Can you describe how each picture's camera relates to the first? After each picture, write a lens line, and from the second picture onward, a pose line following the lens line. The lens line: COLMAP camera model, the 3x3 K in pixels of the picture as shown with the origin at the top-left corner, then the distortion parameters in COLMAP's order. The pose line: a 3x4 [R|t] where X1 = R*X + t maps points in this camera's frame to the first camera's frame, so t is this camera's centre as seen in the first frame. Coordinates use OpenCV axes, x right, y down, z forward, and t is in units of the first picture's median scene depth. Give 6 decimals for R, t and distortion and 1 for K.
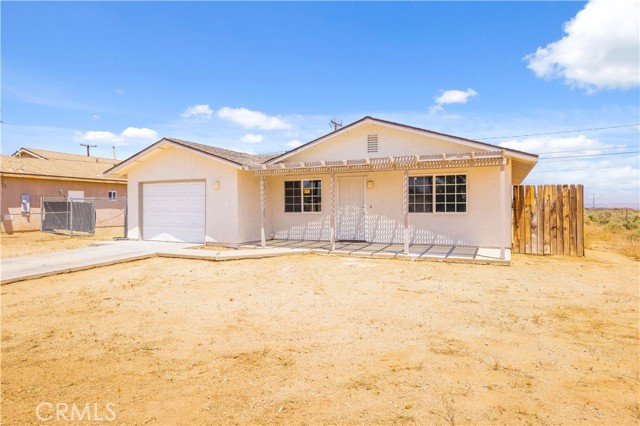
lens RADIAL K [[362.1, 0, 319.0], [0, 362.1, 212.9], [0, 0, 1]] dist [0.002316, 0.000186]
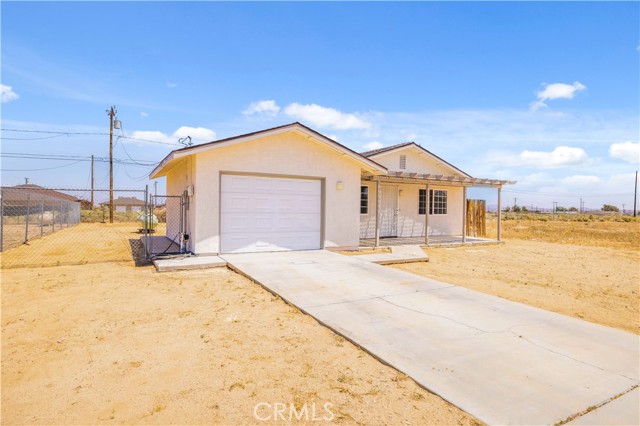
lens RADIAL K [[362.1, 0, 319.5], [0, 362.1, 211.1], [0, 0, 1]] dist [0.002316, 0.000186]
pose [[0.550758, 0.005795, 0.834645, -1.128546], [-0.001786, 0.999982, -0.005764, -0.005147], [-0.834663, 0.001684, 0.550758, 0.535402]]
